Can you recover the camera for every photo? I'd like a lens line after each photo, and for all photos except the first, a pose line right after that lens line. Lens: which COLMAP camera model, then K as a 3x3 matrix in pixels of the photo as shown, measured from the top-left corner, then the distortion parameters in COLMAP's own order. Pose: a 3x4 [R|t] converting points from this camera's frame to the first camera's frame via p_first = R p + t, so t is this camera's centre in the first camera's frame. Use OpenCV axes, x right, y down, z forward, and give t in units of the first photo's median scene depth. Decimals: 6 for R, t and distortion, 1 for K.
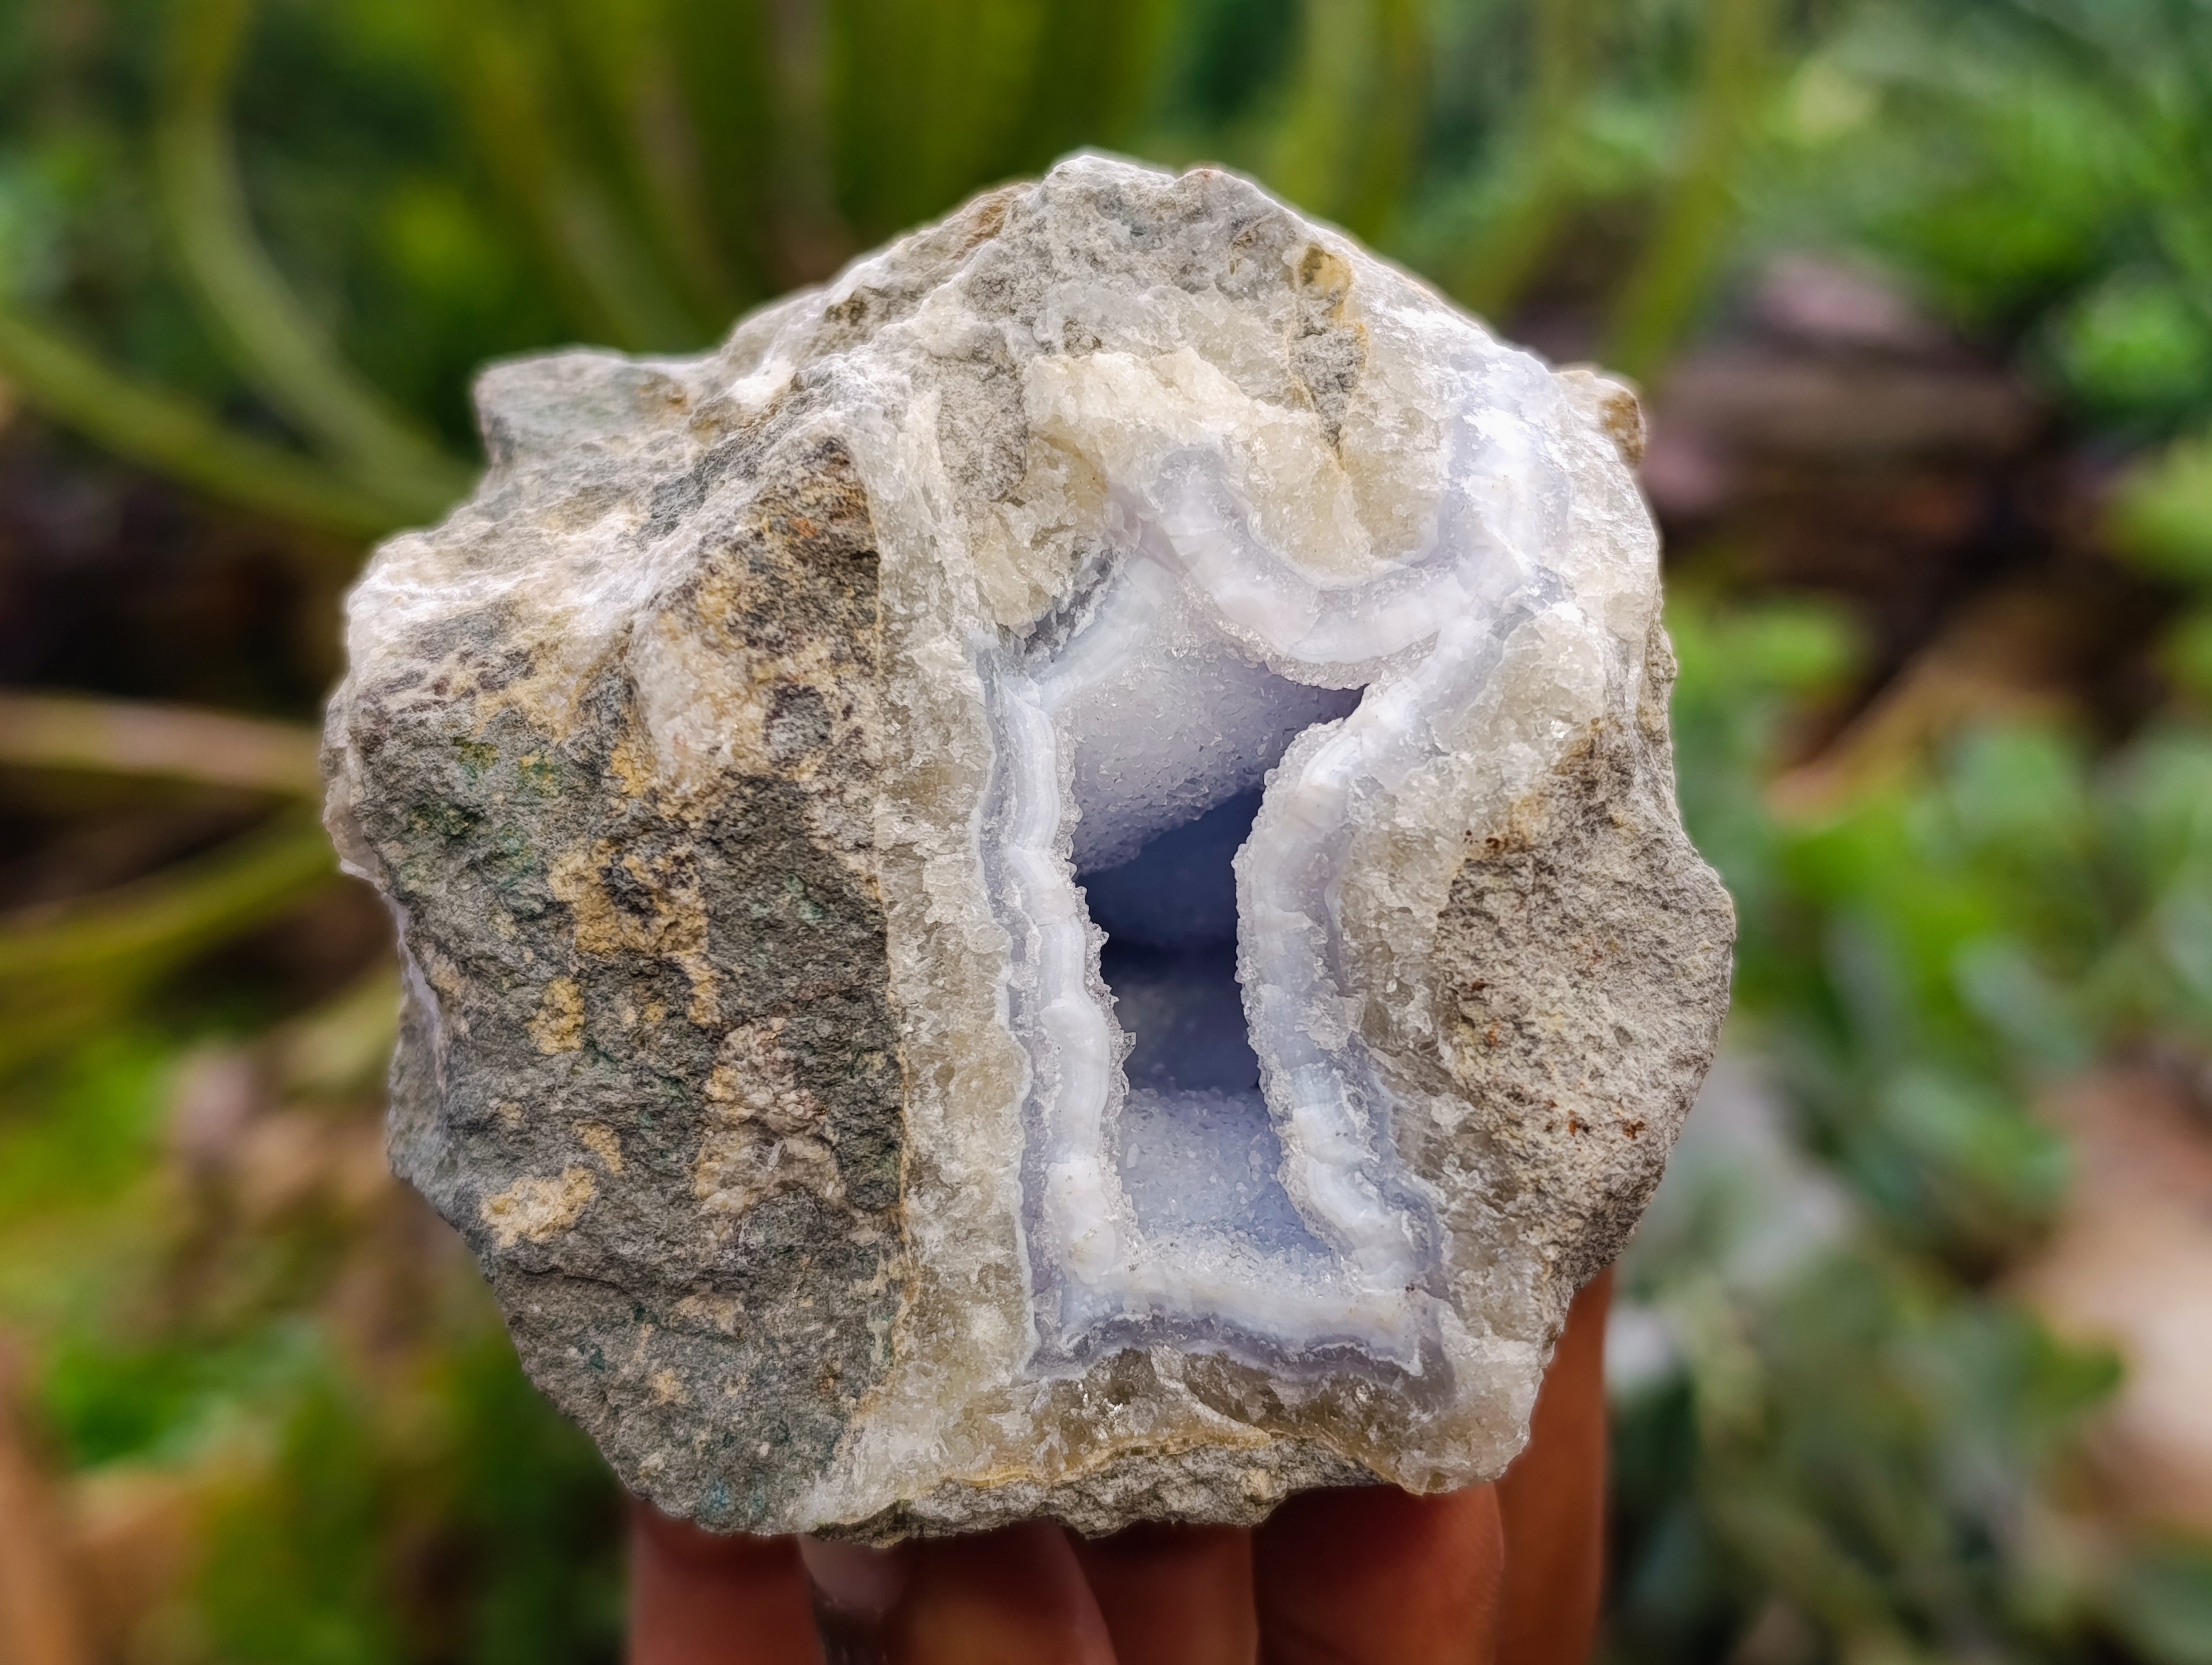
lens RADIAL K [[3238.8, 0, 1175.3], [0, 3238.8, 834.9], [0, 0, 1]] dist [0.389813, -2.549990]
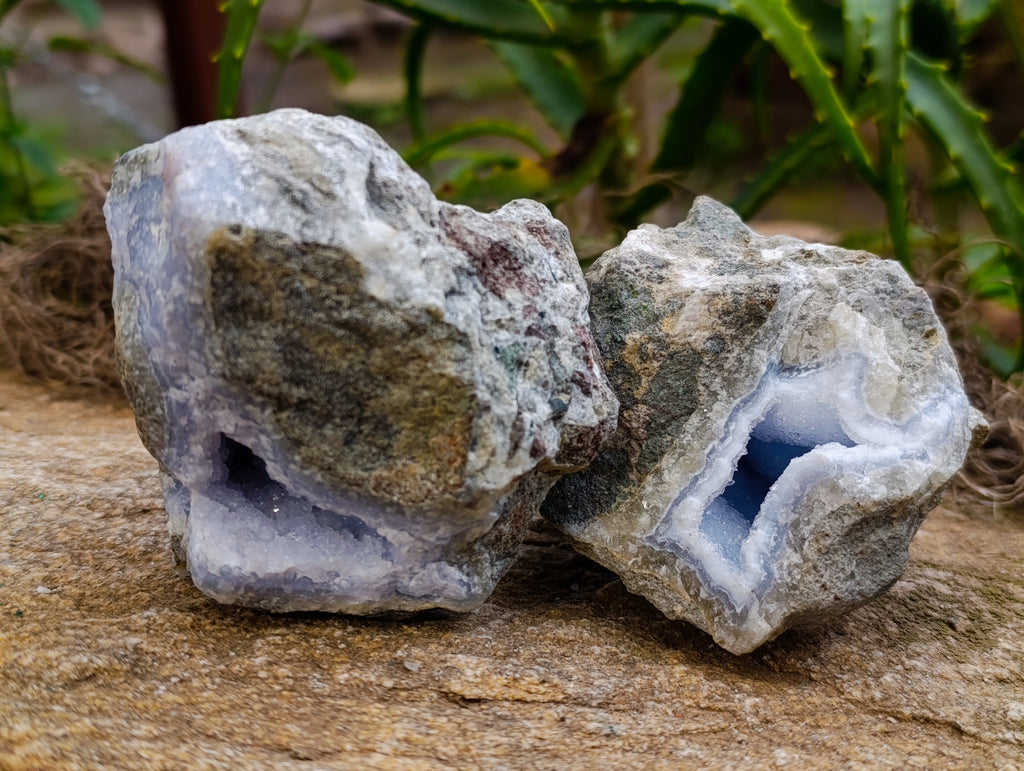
lens RADIAL K [[1499.5, 0, 544.1], [0, 1499.5, 386.6], [0, 0, 1]] dist [0.389813, -2.549990]
pose [[0.762557, 0.628142, -0.154738, 0.016741], [-0.629312, 0.775696, 0.047571, 0.035250], [0.149911, 0.061103, 0.986810, -0.546351]]
